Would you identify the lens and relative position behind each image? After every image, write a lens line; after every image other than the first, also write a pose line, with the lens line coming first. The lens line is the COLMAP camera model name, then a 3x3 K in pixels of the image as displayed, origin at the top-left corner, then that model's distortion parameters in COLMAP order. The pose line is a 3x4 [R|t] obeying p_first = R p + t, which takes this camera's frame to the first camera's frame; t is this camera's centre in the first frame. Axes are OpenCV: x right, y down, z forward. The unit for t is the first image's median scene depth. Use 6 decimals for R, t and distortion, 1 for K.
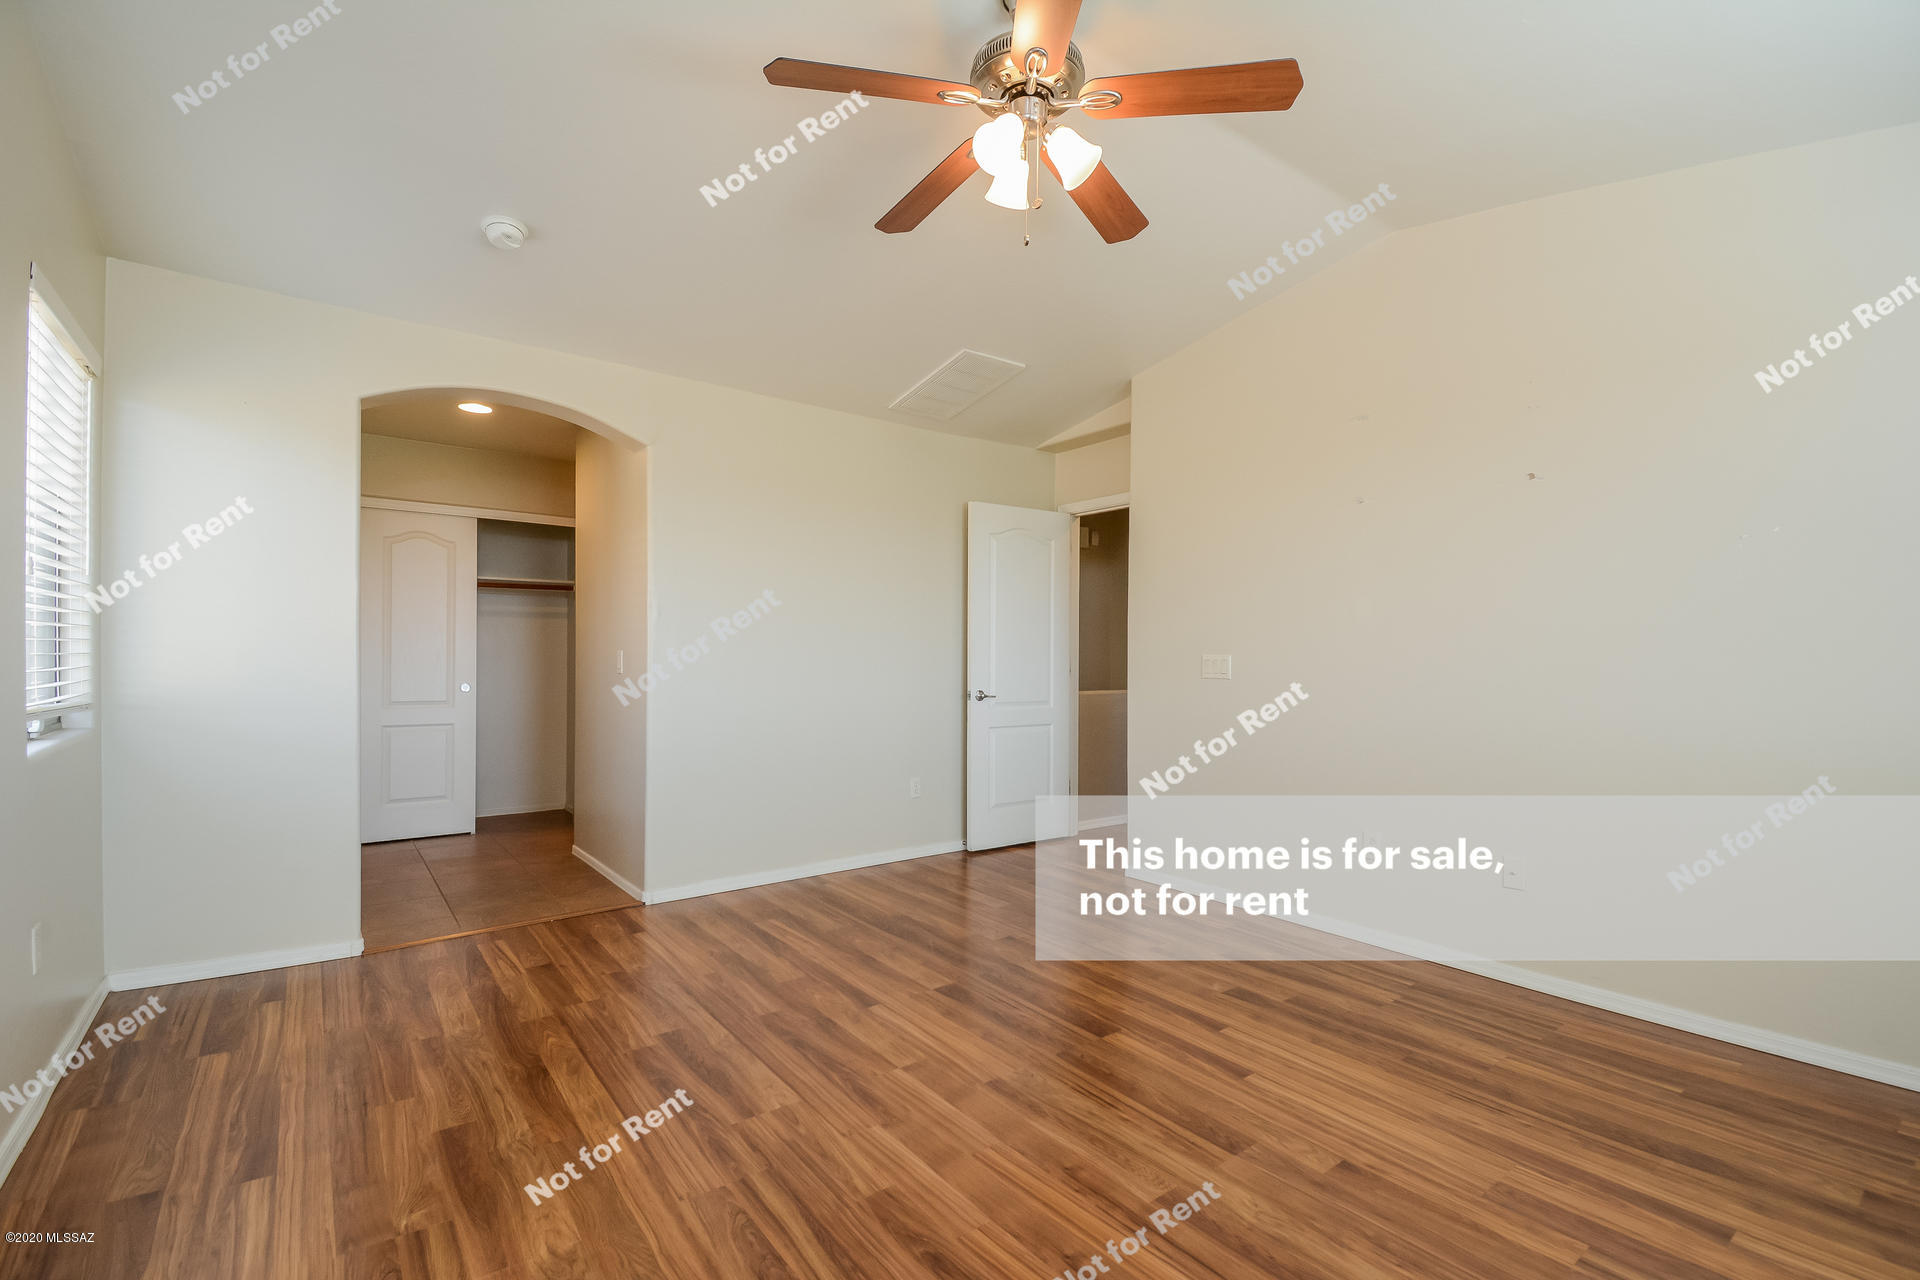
lens RADIAL K [[872.2, 0, 960.0], [0, 872.2, 640.0], [0, 0, 1]] dist [0.000478, -0.000230]
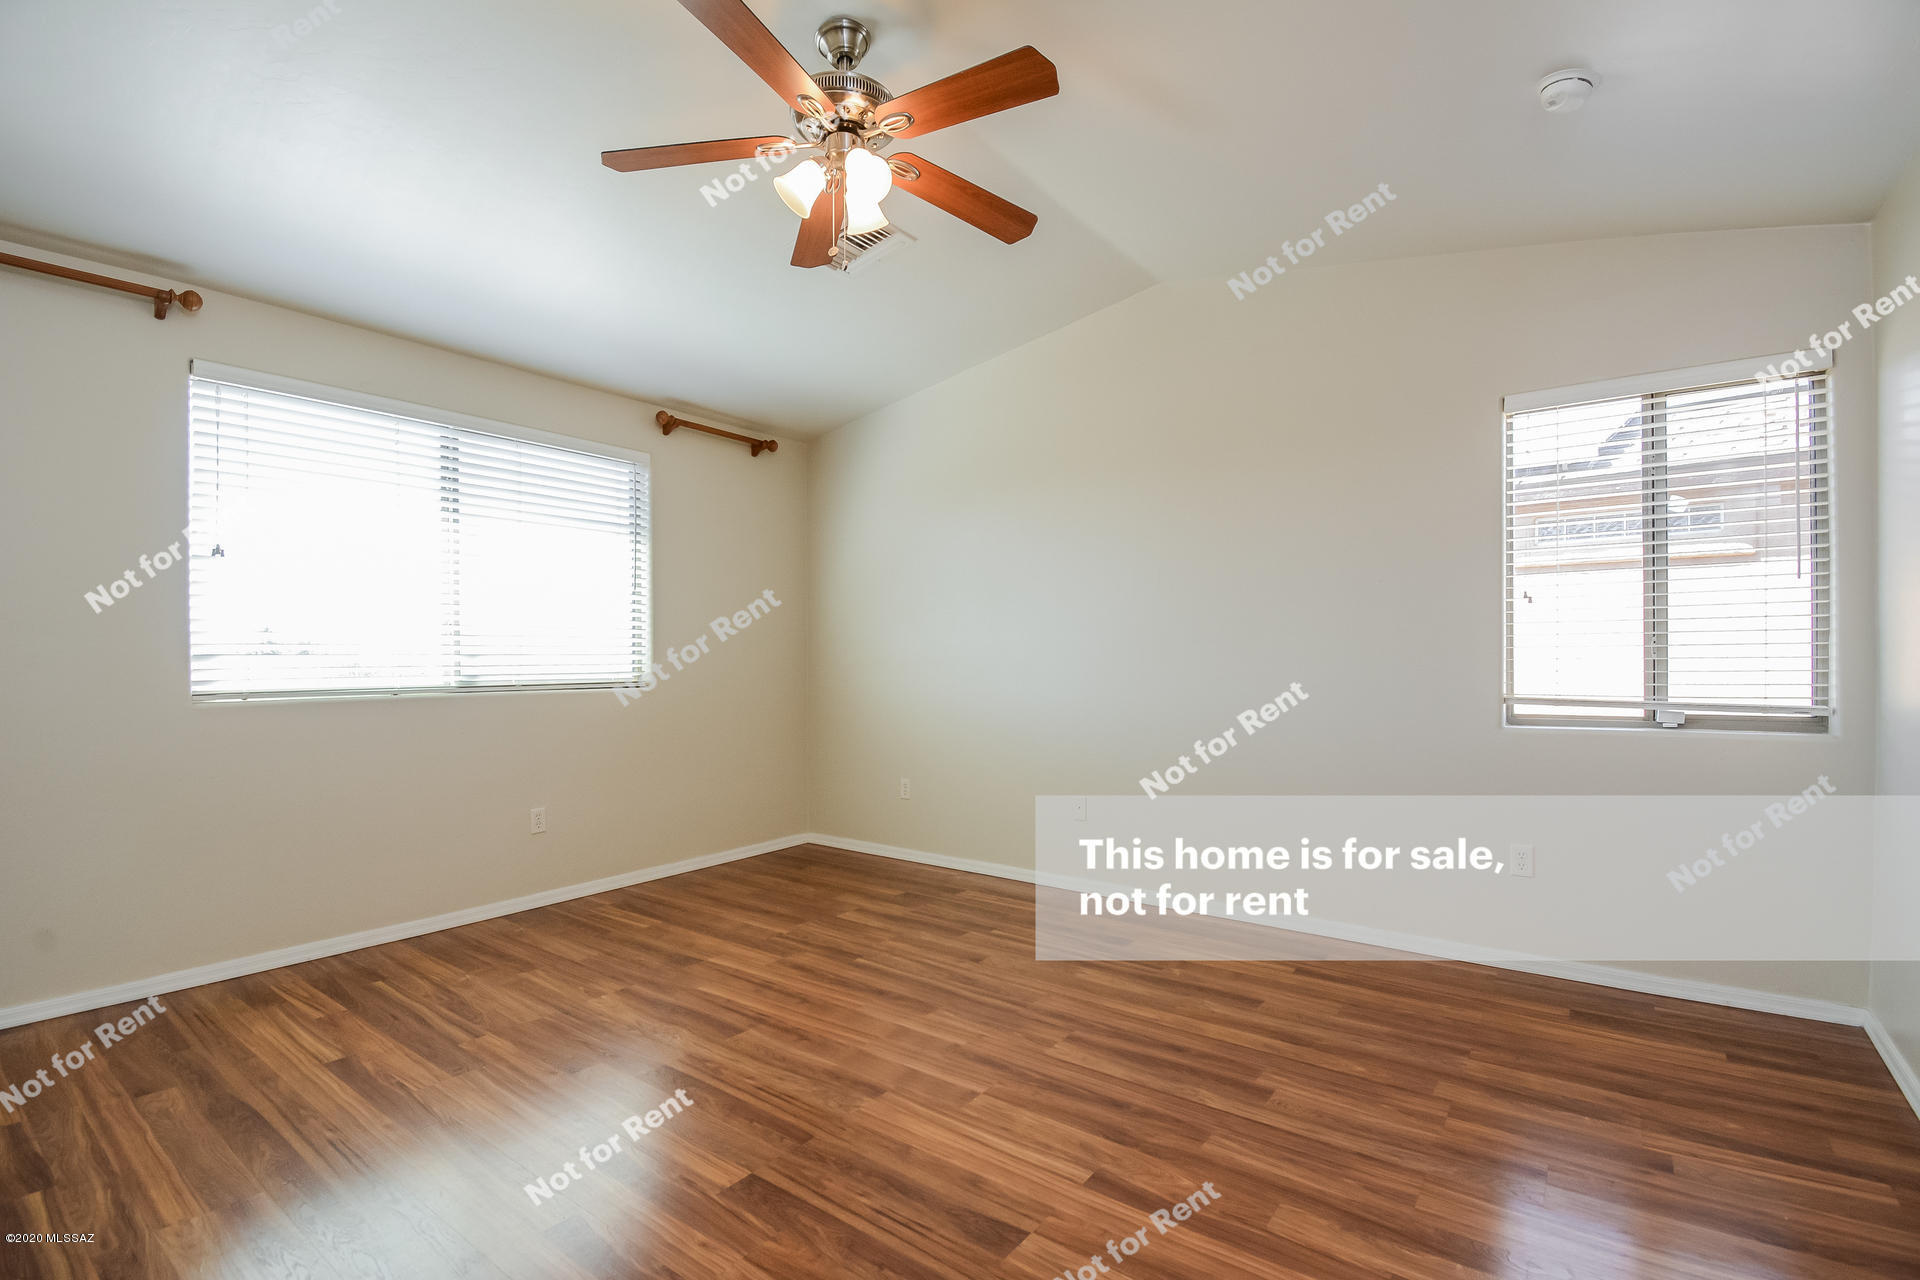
lens RADIAL K [[841.8, 0, 963.5], [0, 841.8, 667.3], [0, 0, 1]] dist [0.000269, -0.000226]
pose [[-0.959511, 0.001552, -0.281665, 0.200606], [0.003100, 0.999982, -0.005049, 0.034090], [0.281653, -0.005718, -0.959499, 1.832761]]
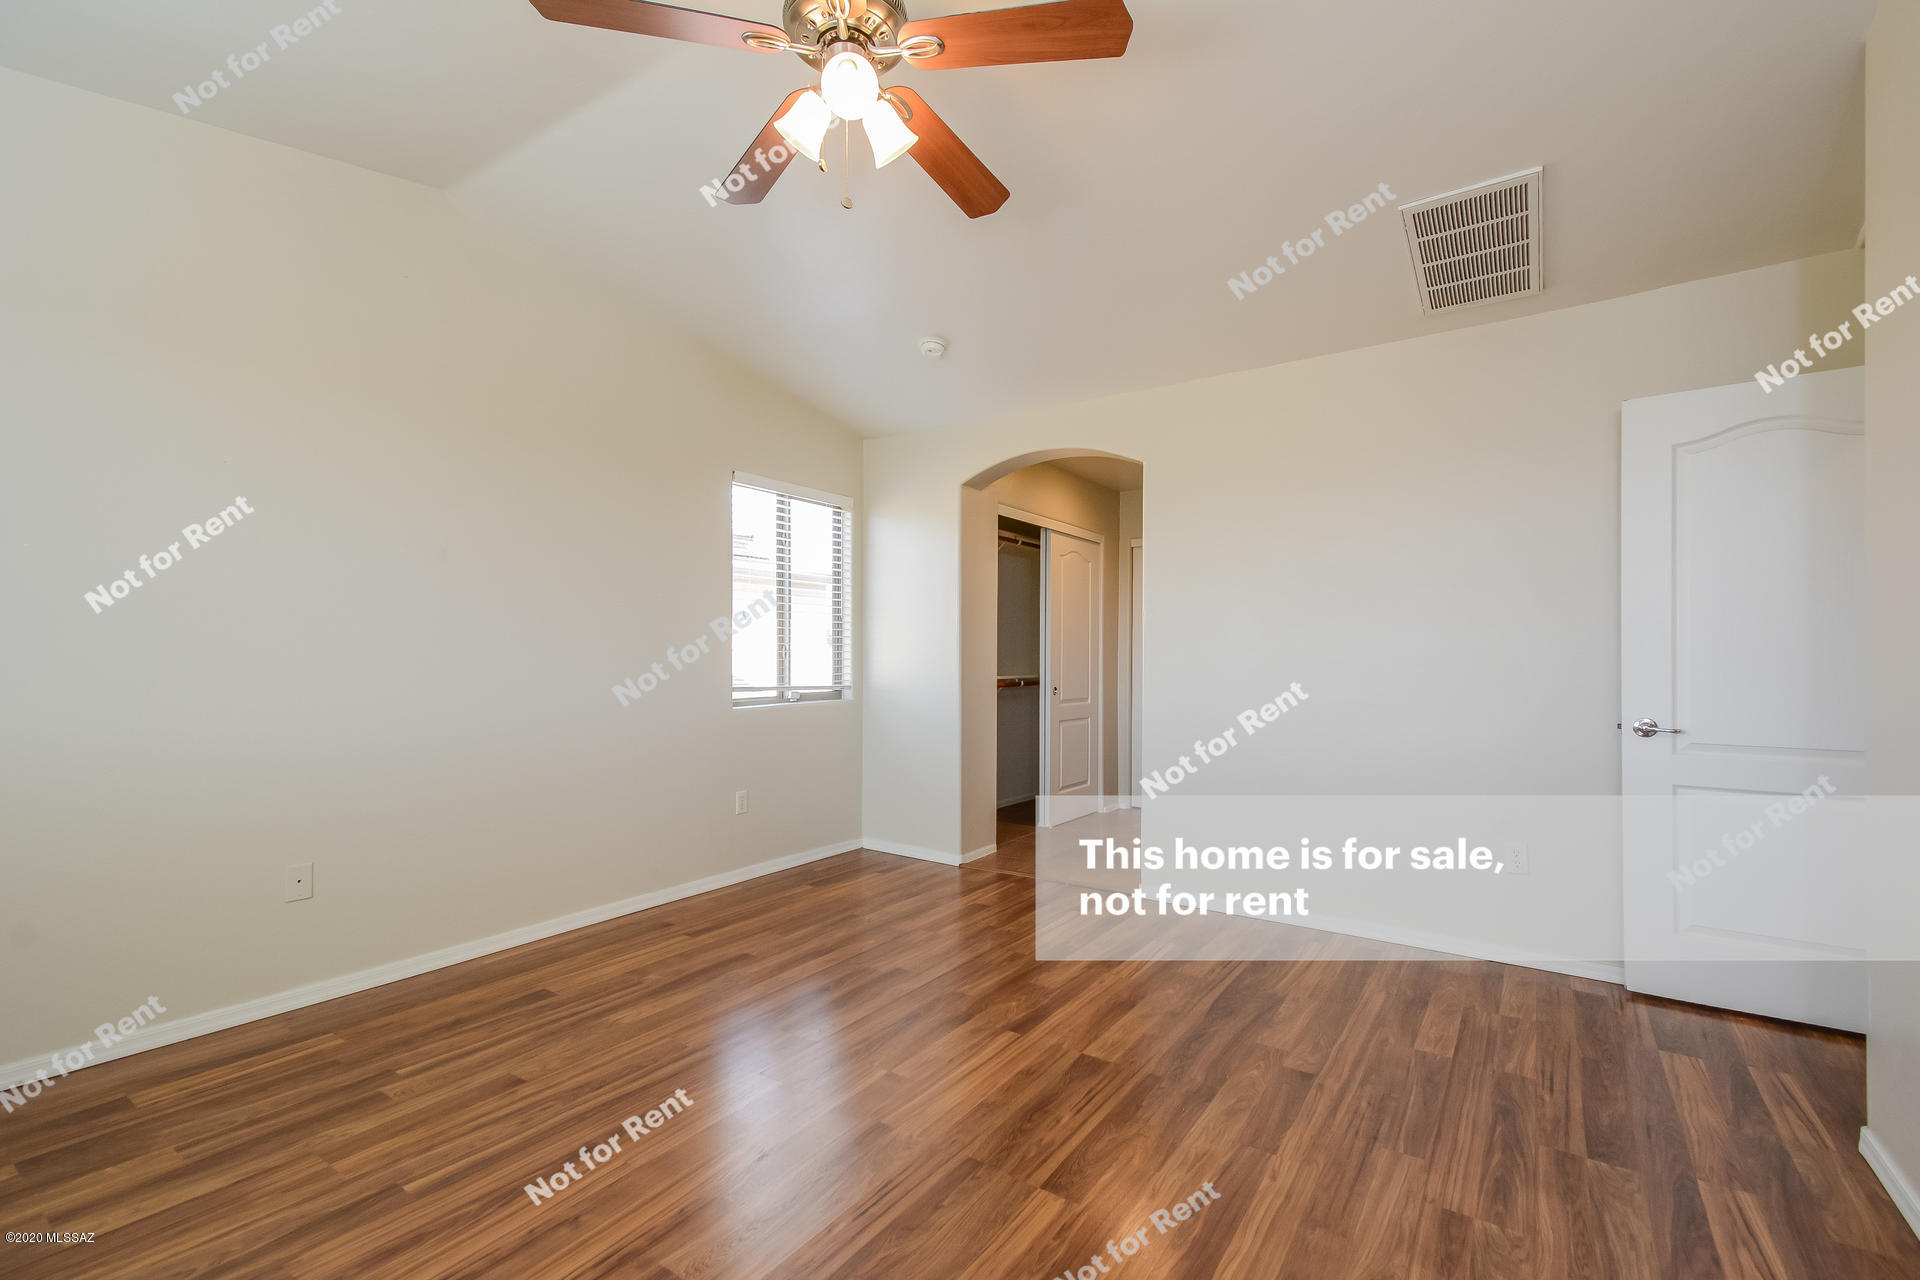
lens RADIAL K [[829.9, 0, 958.6], [0, 829.9, 659.0], [0, 0, 1]] dist [0.076783, -0.029713]
pose [[0.307370, -0.007652, -0.951559, 0.844489], [0.011031, 0.999929, -0.004477, 0.030864], [0.951526, -0.009120, 0.307433, 0.772592]]
